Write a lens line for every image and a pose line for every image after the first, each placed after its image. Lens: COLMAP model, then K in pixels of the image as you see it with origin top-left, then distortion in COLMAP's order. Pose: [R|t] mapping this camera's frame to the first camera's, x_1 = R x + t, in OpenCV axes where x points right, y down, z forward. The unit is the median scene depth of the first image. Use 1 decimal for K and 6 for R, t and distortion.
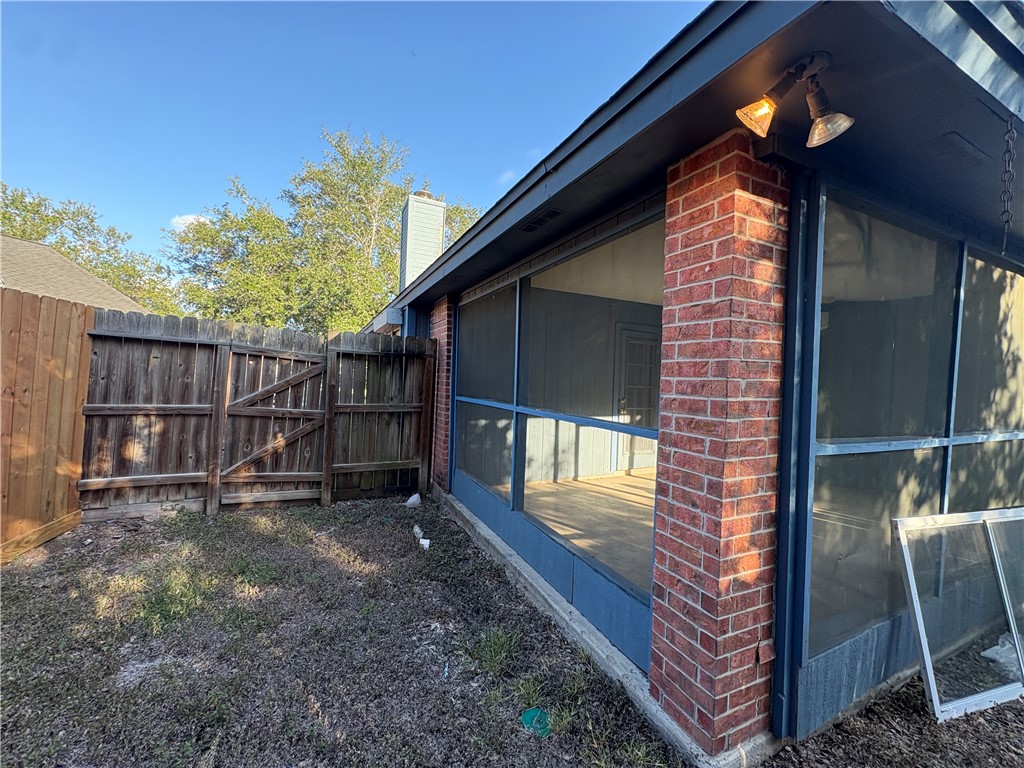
lens RADIAL K [[407.9, 0, 512.2], [0, 407.9, 384.2], [0, 0, 1]] dist [0.001510, -0.000061]
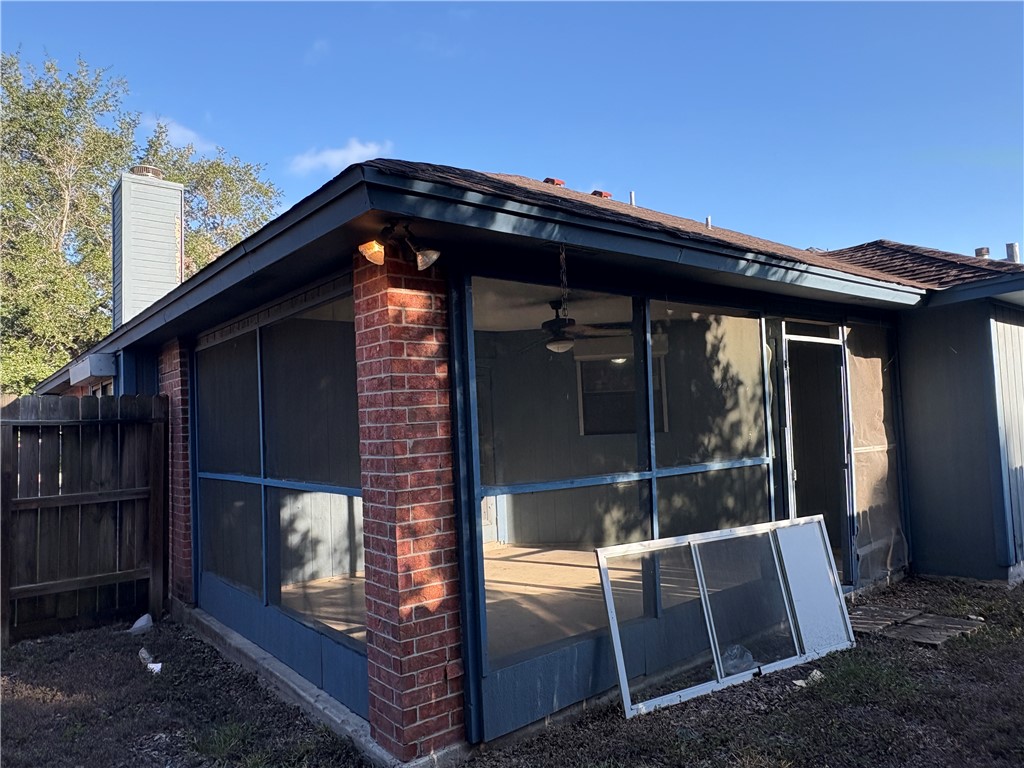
lens RADIAL K [[690.1, 0, 511.2], [0, 690.1, 387.1], [0, 0, 1]] dist [-0.003076, 0.007447]
pose [[0.969775, -0.062031, 0.235986, 0.162907], [0.077801, 0.995274, -0.058106, -0.010049], [-0.231266, 0.074709, 0.970018, -0.456262]]
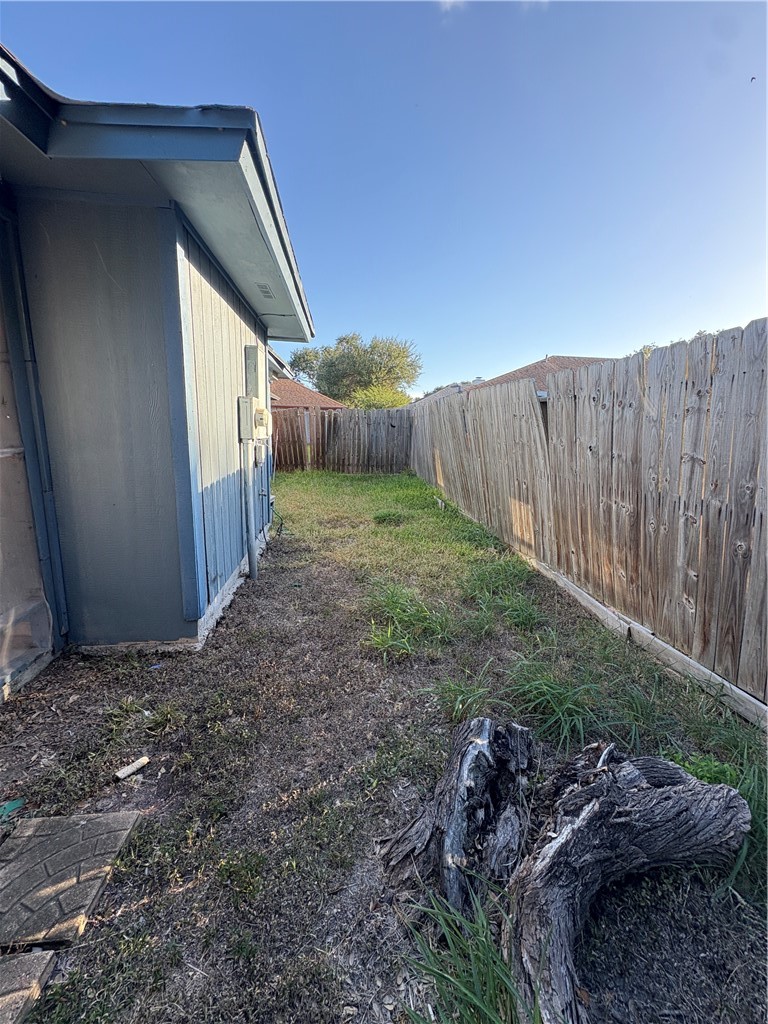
lens RADIAL K [[407.9, 0, 383.0], [0, 407.9, 510.4], [0, 0, 1]] dist [0.001510, -0.000061]
pose [[0.345640, -0.210885, 0.914363, 0.981671], [-0.002802, 0.974183, 0.225740, 0.050449], [-0.938363, -0.080587, 0.336126, 0.212958]]
